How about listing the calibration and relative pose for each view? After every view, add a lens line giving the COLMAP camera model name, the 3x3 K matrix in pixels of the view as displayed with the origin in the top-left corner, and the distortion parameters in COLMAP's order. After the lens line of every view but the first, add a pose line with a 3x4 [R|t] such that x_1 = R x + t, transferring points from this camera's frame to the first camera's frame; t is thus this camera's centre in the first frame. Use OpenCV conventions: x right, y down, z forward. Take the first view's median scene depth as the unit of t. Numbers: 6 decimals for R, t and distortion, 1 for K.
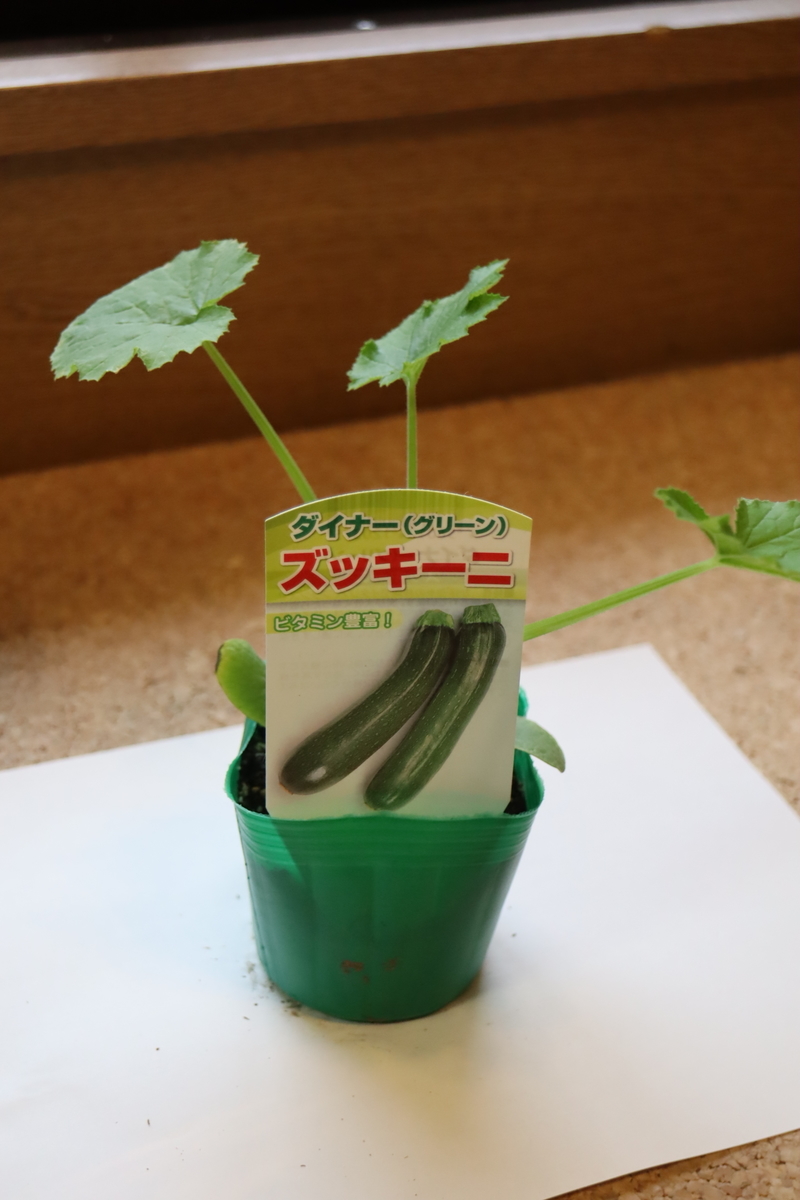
lens RADIAL K [[1976.7, 0, 411.9], [0, 1976.7, 598.0], [0, 0, 1]] dist [0.072146, 0.000000]
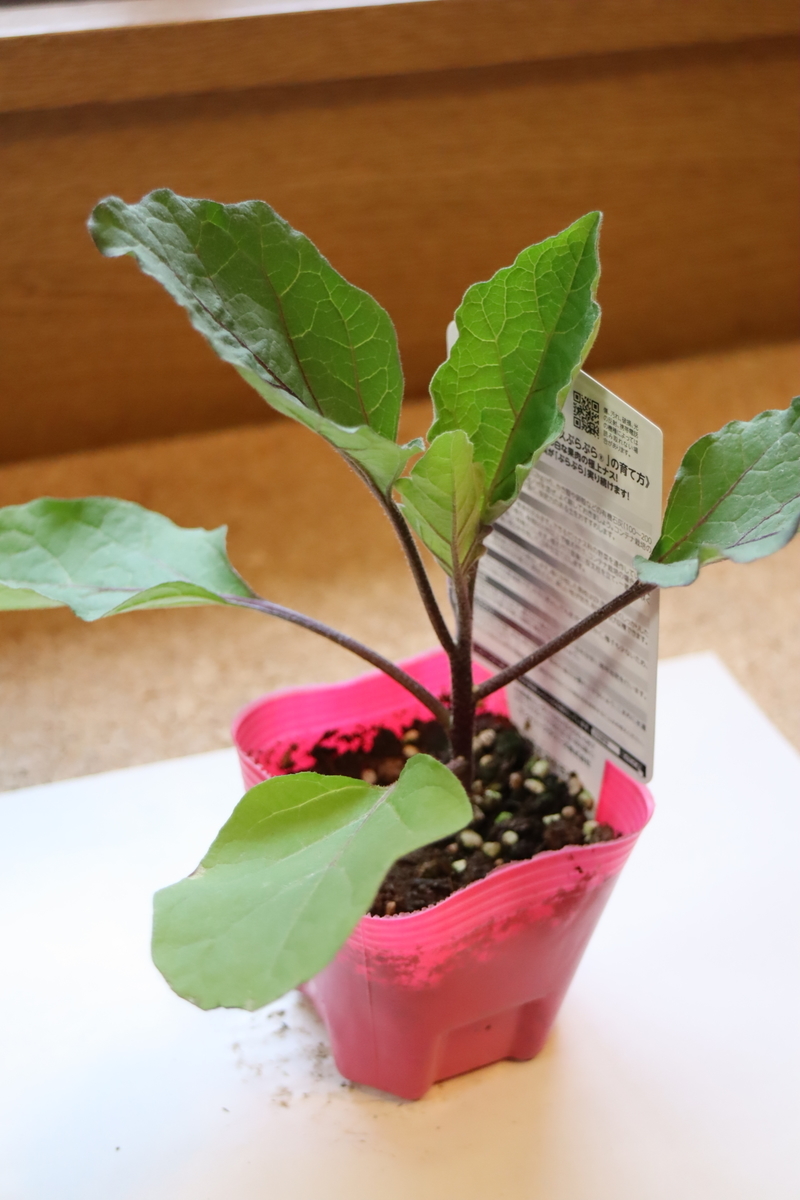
lens RADIAL K [[1816.5, 0, 393.8], [0, 1816.5, 600.7], [0, 0, 1]] dist [0.007189, 0.000000]
pose [[0.998201, 0.003803, -0.059842, 0.024869], [-0.002878, 0.999875, 0.015524, -0.012504], [0.059893, -0.015324, 0.998087, 0.177189]]
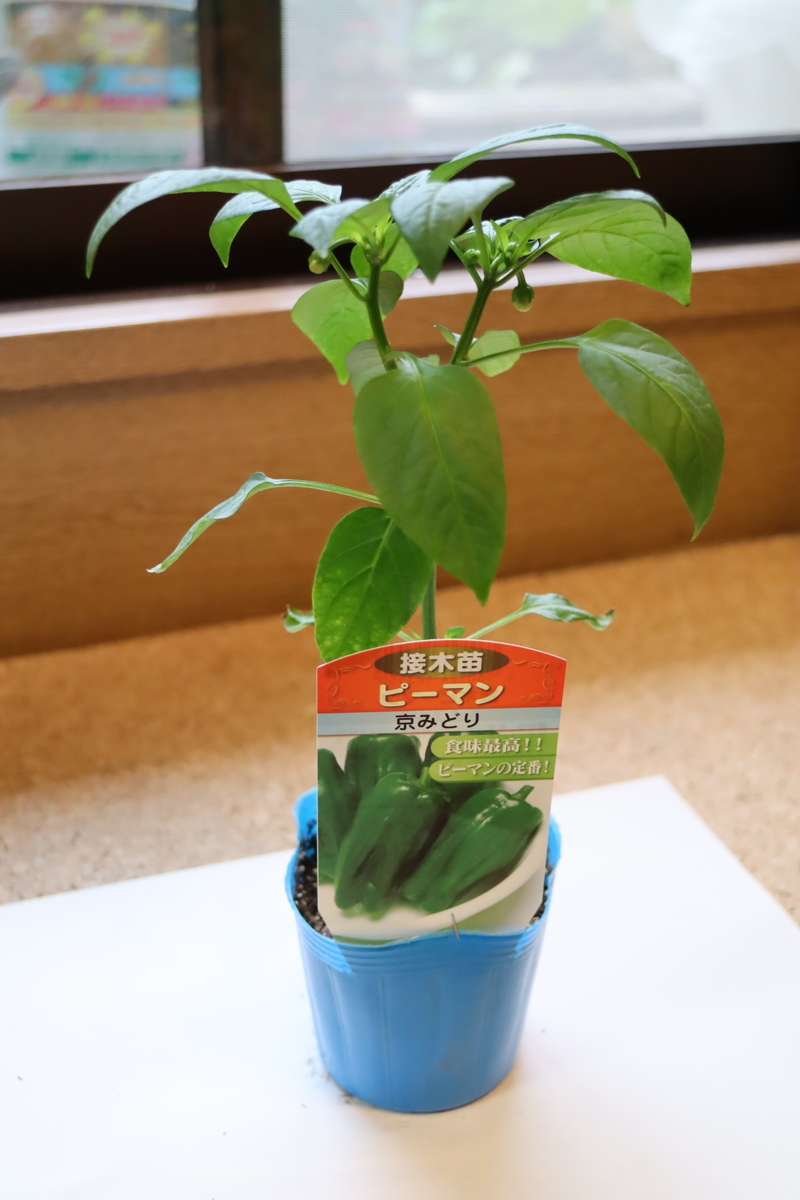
lens RADIAL K [[1542.0, 0, 406.2], [0, 1542.0, 594.9], [0, 0, 1]] dist [-0.015403, 0.000000]
pose [[0.998514, -0.012596, -0.053014, 0.018353], [0.007003, 0.994511, -0.104401, 0.011206], [0.054038, 0.103875, 0.993121, 0.078342]]
